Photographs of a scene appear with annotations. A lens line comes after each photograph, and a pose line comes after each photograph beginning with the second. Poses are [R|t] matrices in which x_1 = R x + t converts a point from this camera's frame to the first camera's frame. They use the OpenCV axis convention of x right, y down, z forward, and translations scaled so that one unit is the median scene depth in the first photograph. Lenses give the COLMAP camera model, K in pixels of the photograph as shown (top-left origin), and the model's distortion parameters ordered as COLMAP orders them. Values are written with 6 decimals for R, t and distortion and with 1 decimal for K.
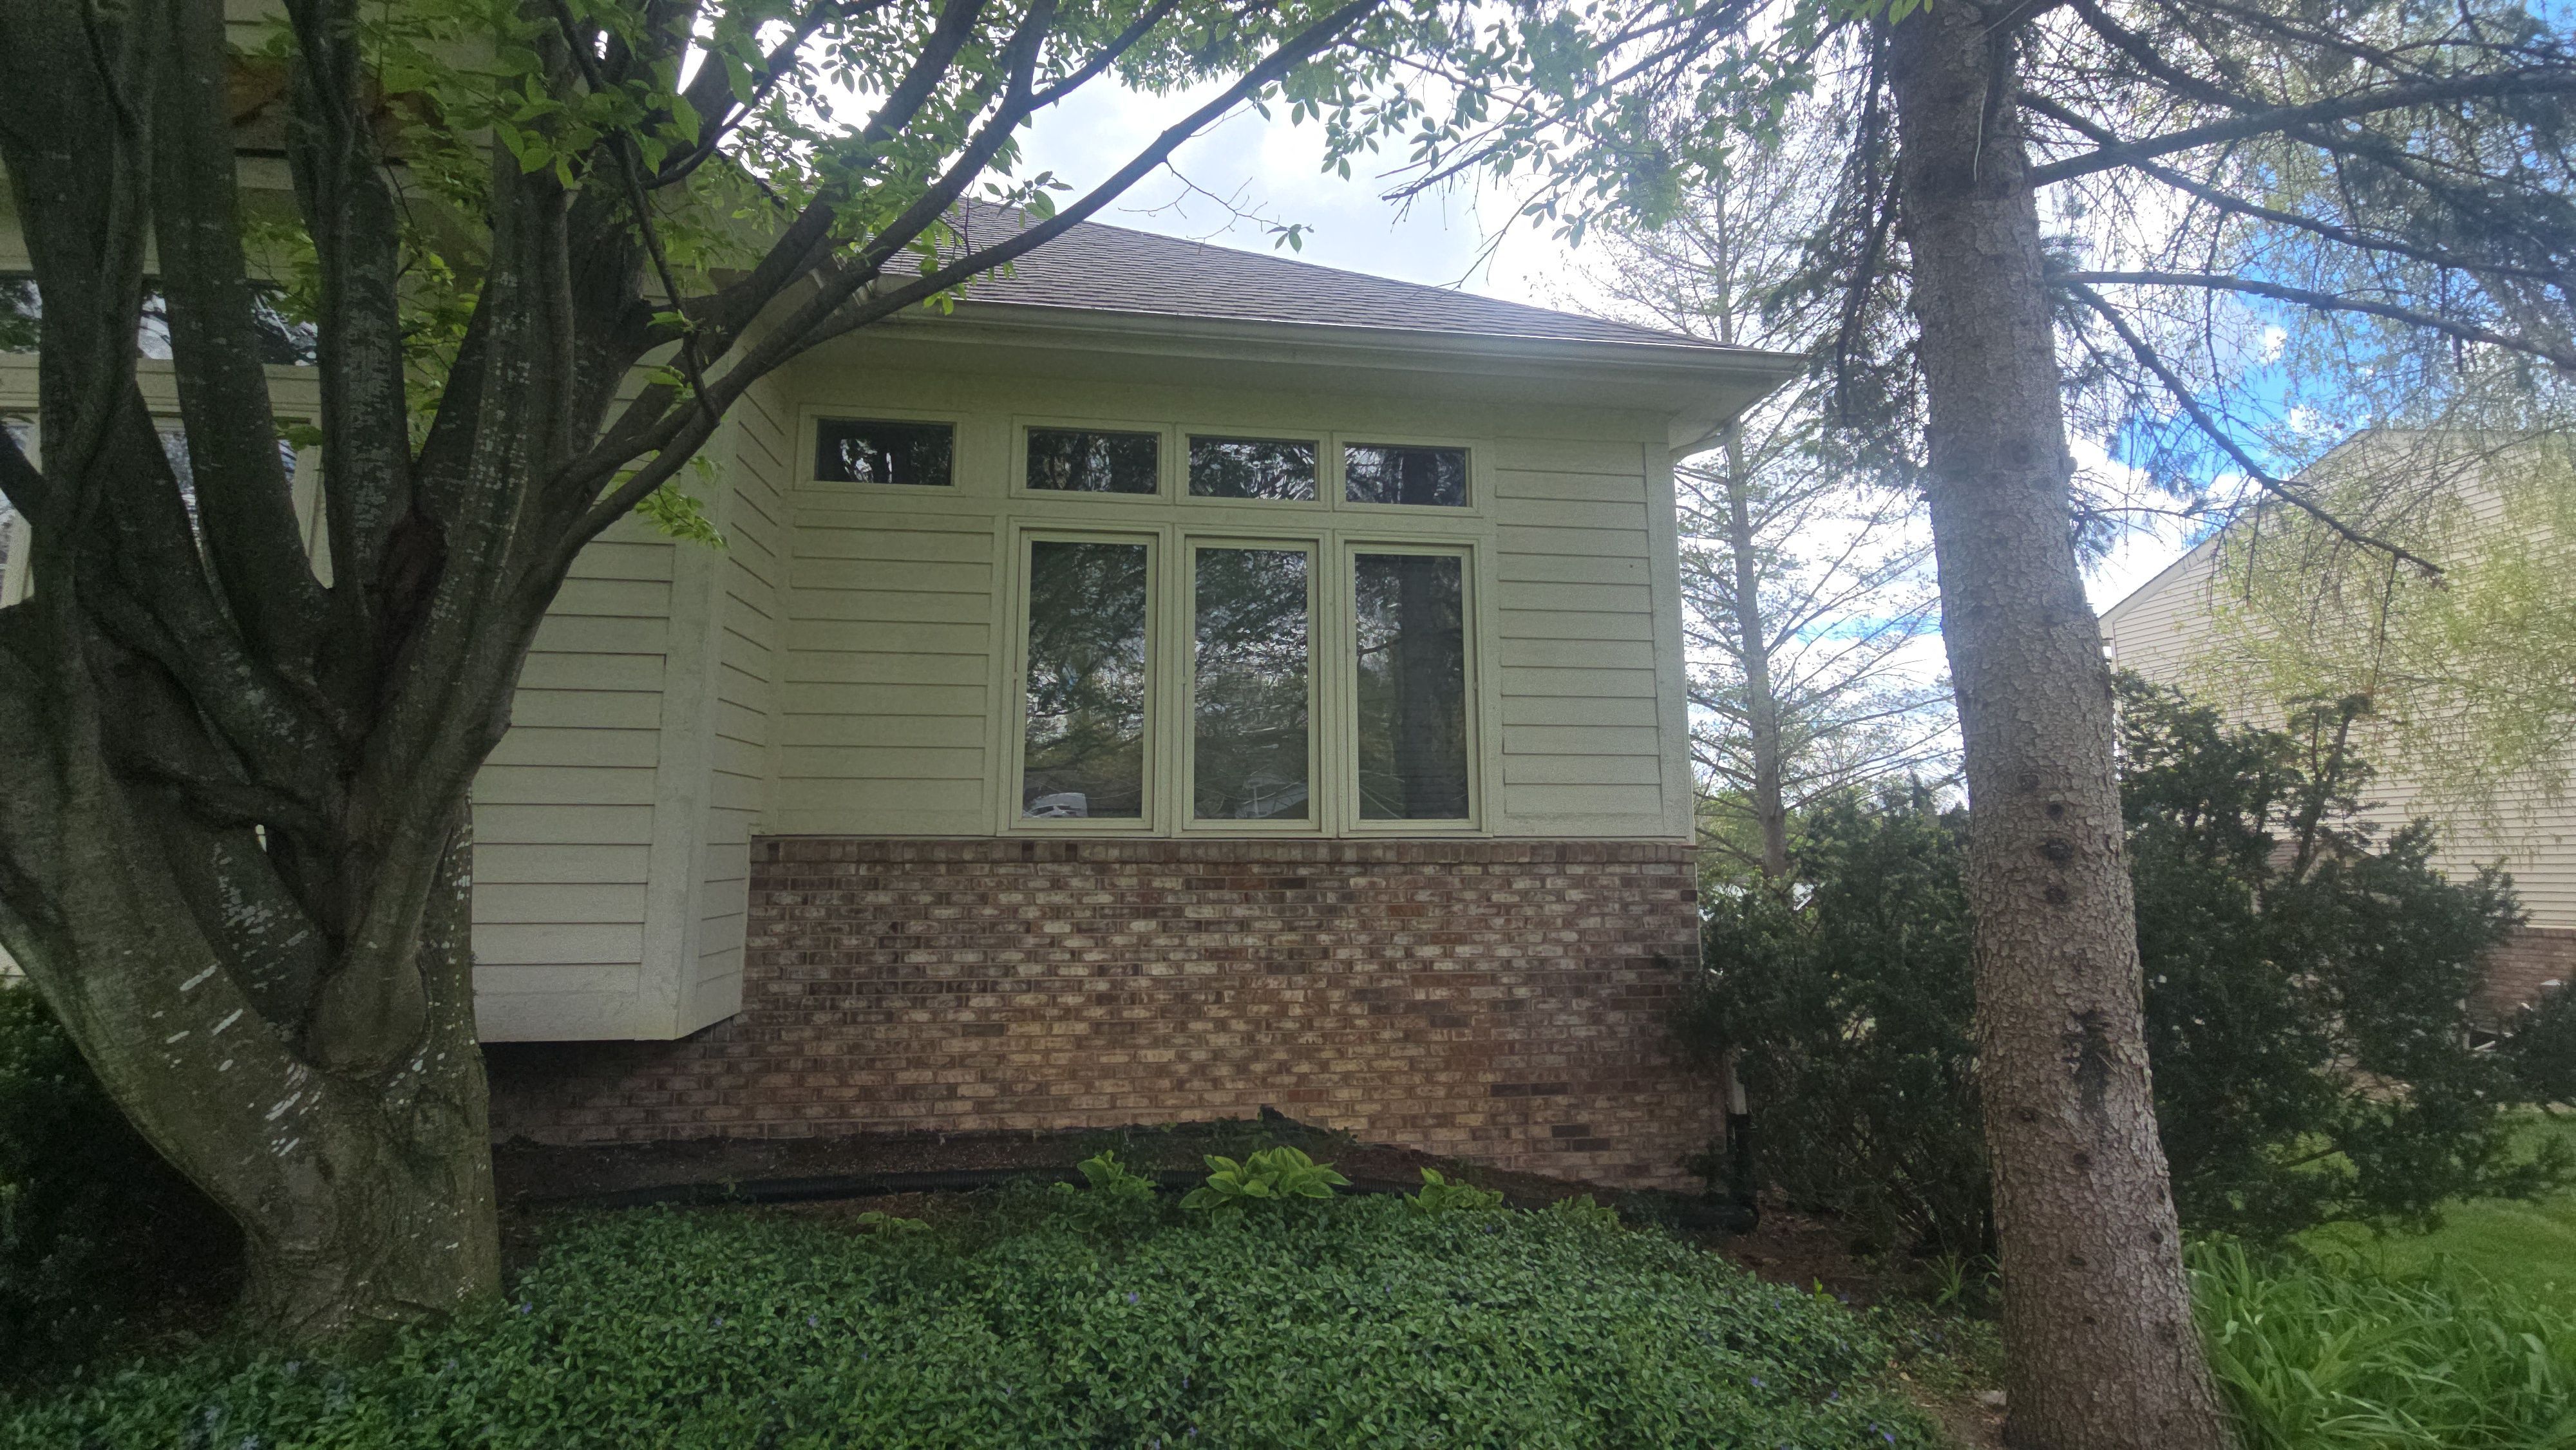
lens RADIAL K [[1032.8, 0, 1289.6], [0, 1032.8, 706.9], [0, 0, 1]] dist [0.000172, -0.000030]
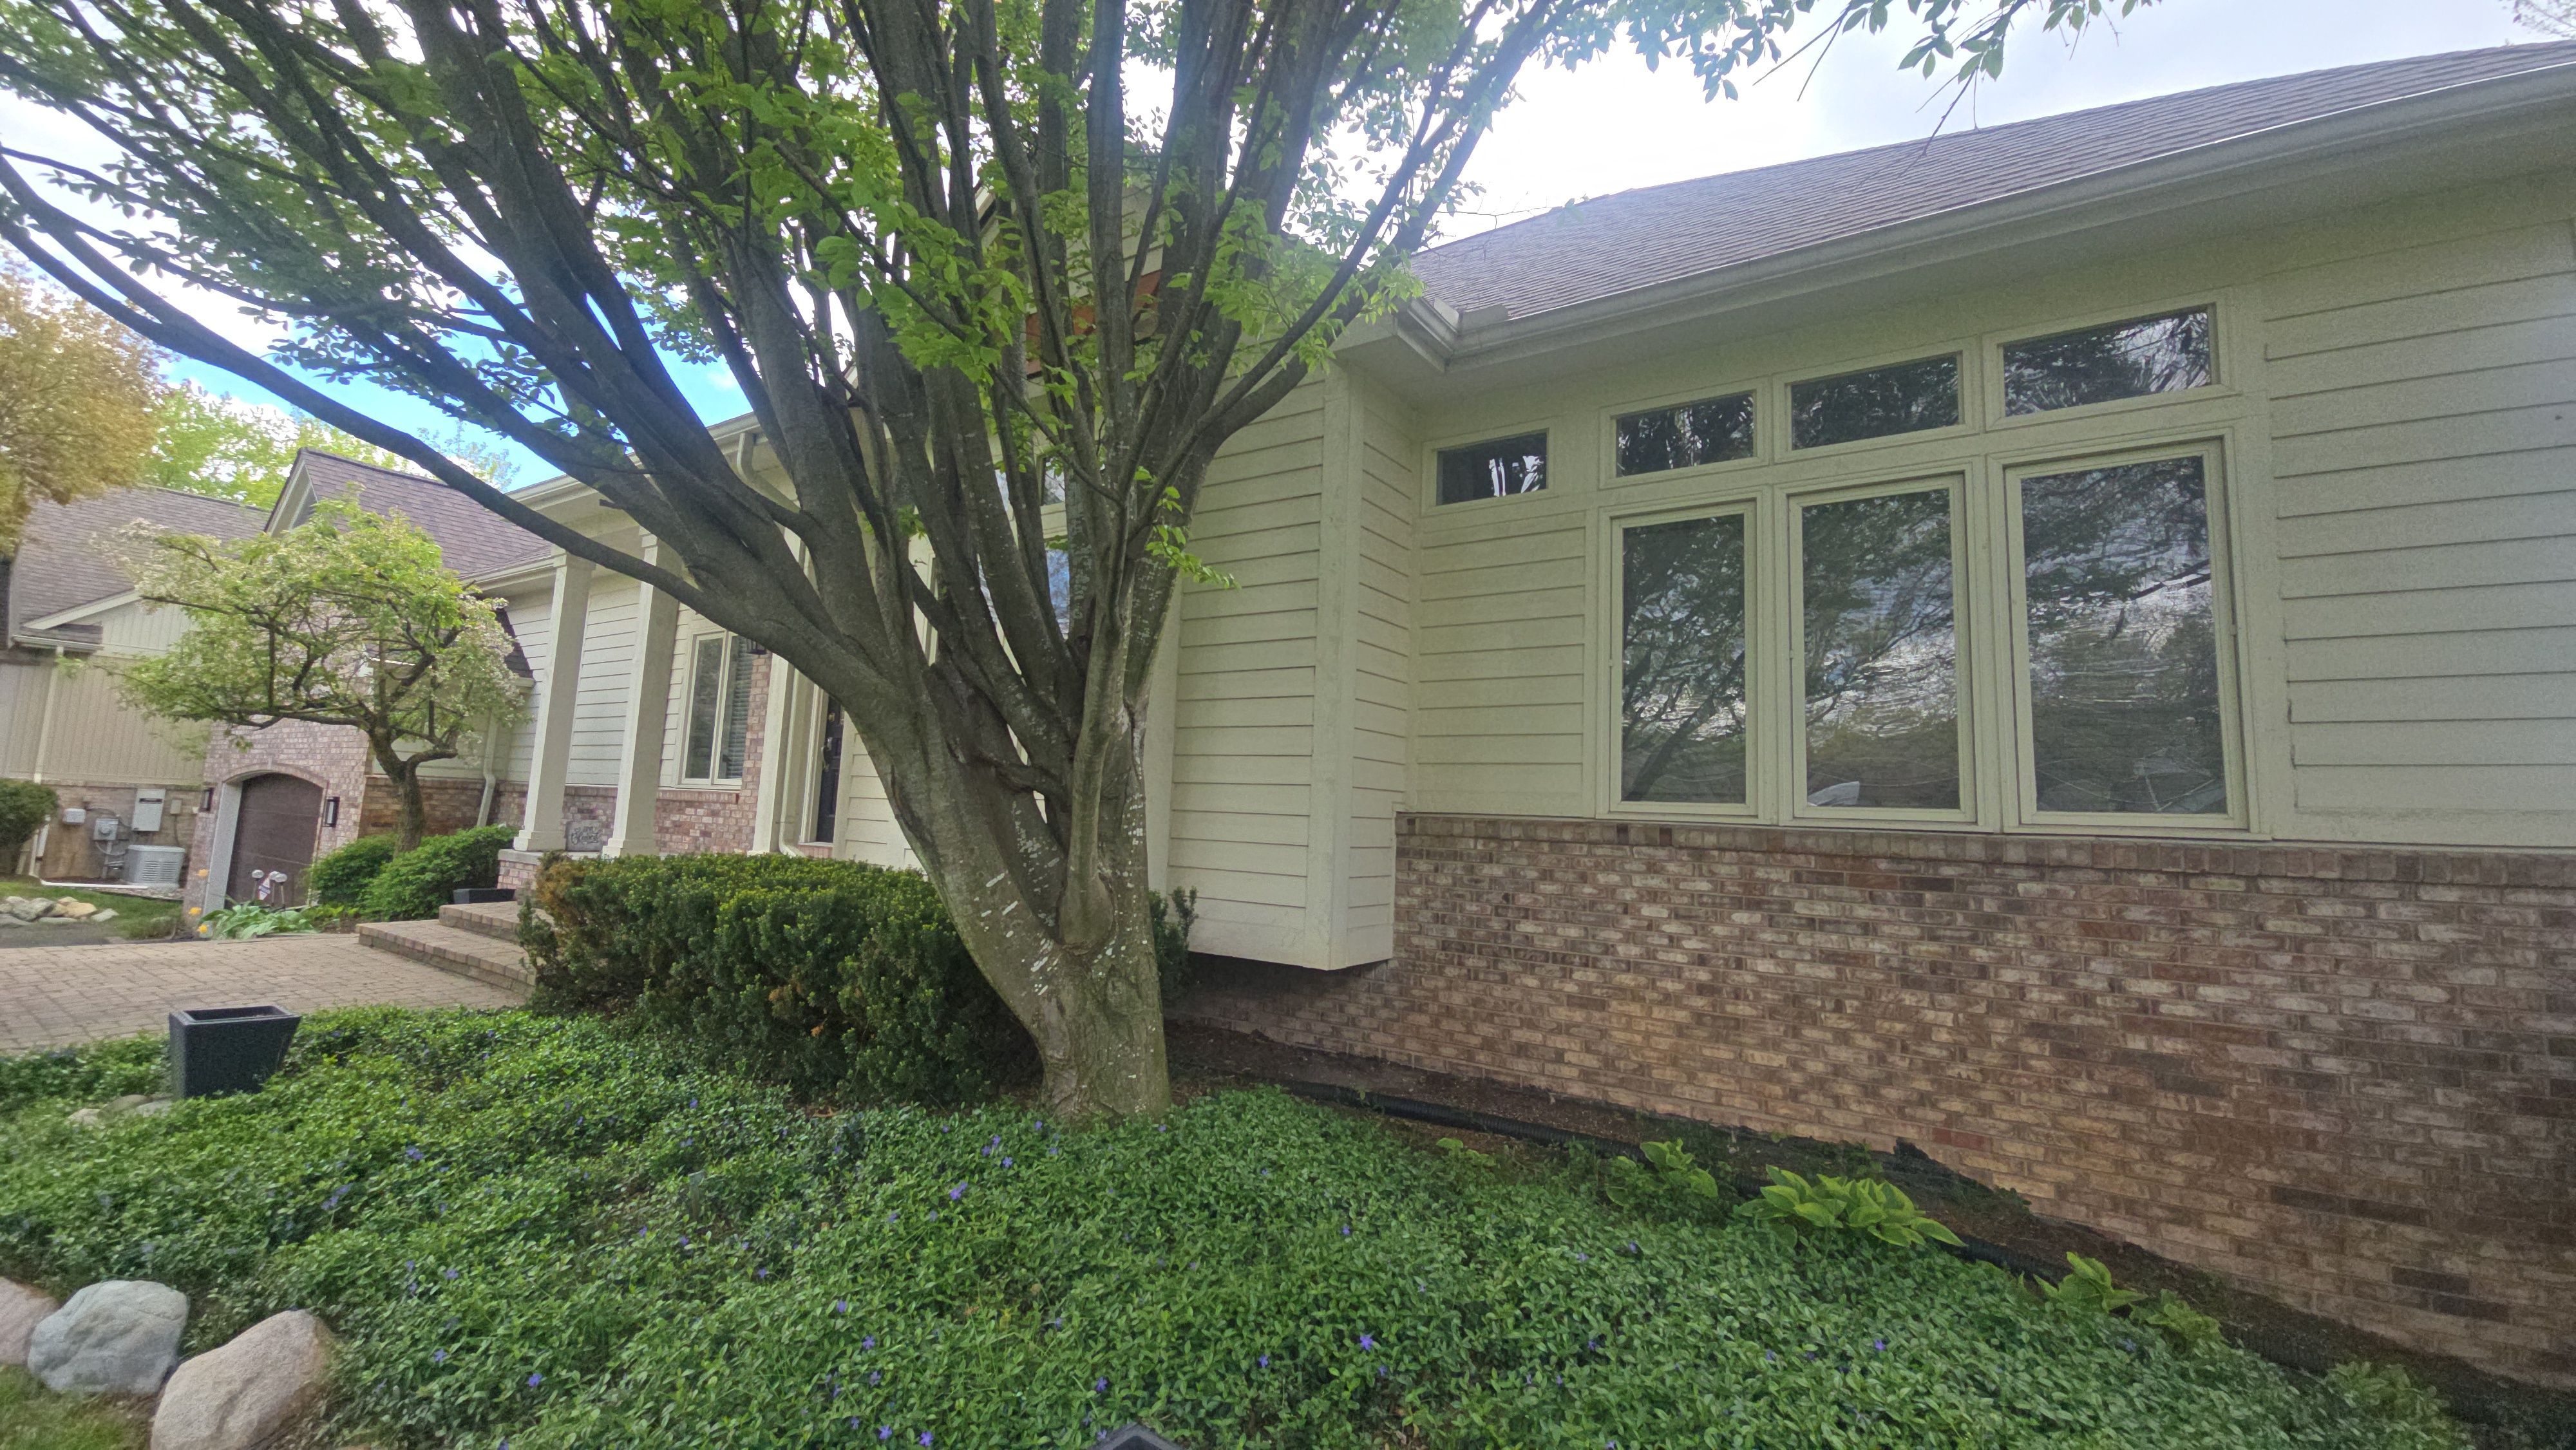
lens RADIAL K [[1046.1, 0, 1284.5], [0, 1046.1, 708.2], [0, 0, 1]] dist [0.007556, -0.002514]
pose [[0.745060, -0.043217, -0.665596, 0.189336], [0.047858, 0.998790, -0.011280, 0.011736], [0.665279, -0.023450, 0.746227, 0.011771]]
